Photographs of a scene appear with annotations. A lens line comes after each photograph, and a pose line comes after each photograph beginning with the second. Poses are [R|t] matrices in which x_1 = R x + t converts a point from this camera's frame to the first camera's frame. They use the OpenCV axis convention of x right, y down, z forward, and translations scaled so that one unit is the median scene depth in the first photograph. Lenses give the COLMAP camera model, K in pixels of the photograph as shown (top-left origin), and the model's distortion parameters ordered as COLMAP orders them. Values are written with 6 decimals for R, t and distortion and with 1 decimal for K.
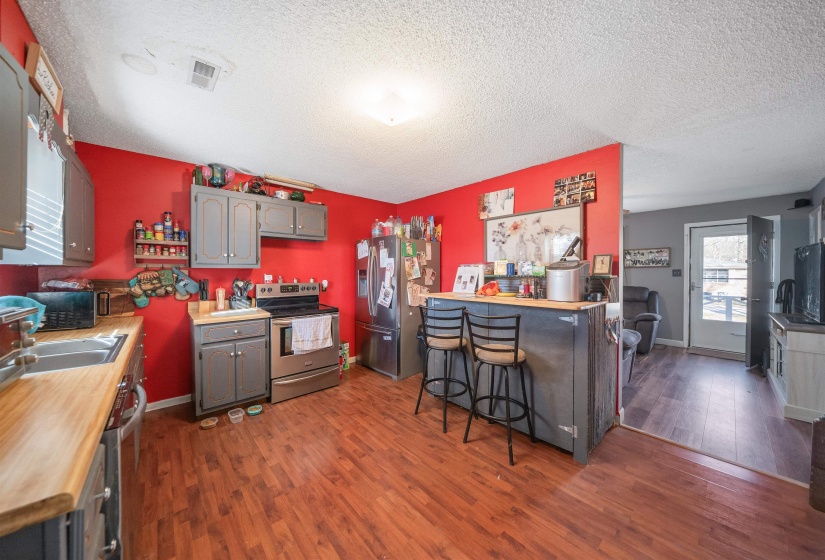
lens RADIAL K [[283.1, 0, 405.6], [0, 283.1, 275.8], [0, 0, 1]] dist [-0.008574, -0.000012]
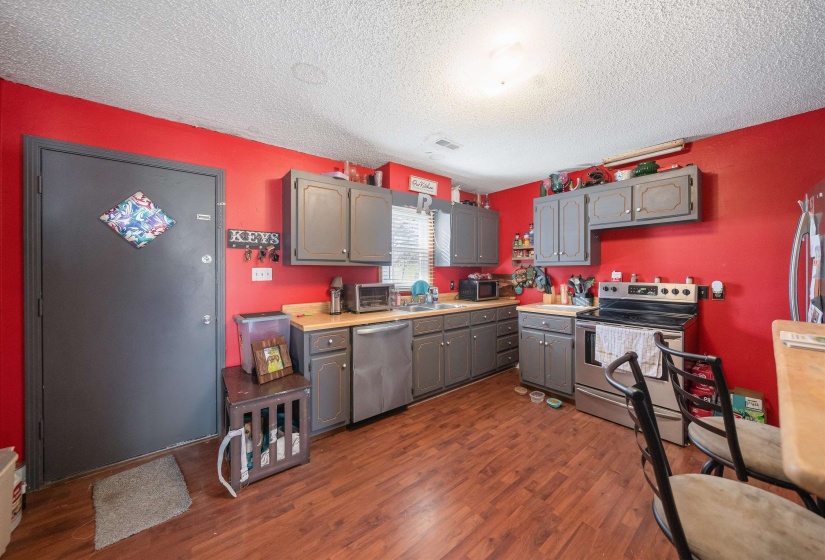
lens RADIAL K [[283.1, 0, 405.8], [0, 283.1, 272.2], [0, 0, 1]] dist [-0.008574, -0.000012]
pose [[-0.055980, 0.007254, -0.998406, 0.514248], [-0.006337, 0.999951, 0.007620, -0.006473], [0.998412, 0.006753, -0.055931, 0.502991]]
